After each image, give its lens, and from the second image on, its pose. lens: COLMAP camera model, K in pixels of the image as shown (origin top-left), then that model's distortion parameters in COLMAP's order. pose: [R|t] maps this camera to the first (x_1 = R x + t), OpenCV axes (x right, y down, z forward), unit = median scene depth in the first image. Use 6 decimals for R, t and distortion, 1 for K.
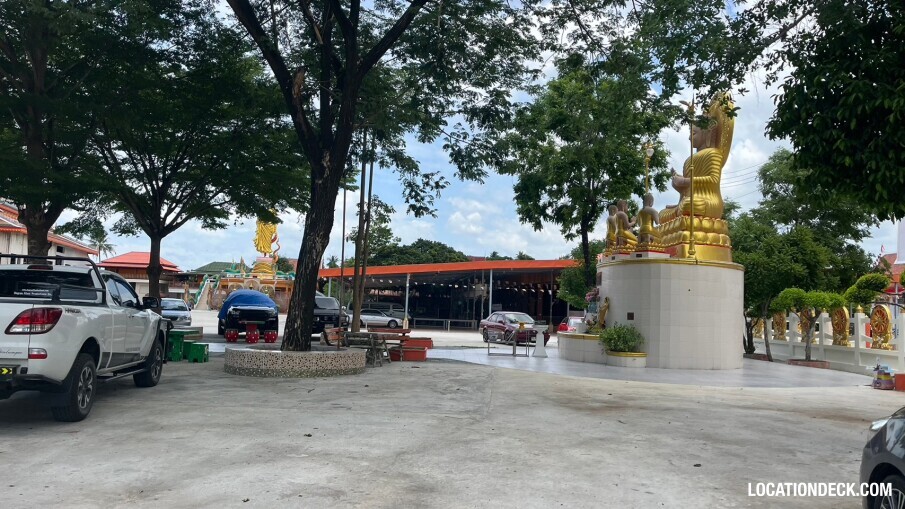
lens RADIAL K [[694.0, 0, 452.8], [0, 694.0, 228.3], [0, 0, 1]] dist [0.001385, -0.000681]
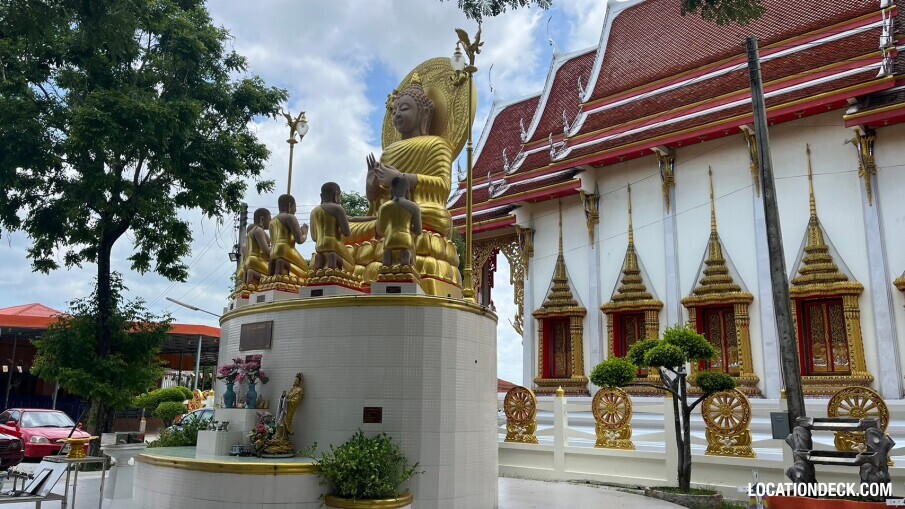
lens RADIAL K [[694.0, 0, 452.8], [0, 694.0, 228.3], [0, 0, 1]] dist [0.001385, -0.000681]
pose [[0.648813, 0.166218, 0.742572, -0.076113], [-0.088829, 0.985724, -0.143032, 0.058740], [-0.755746, 0.026839, 0.654315, 0.592924]]
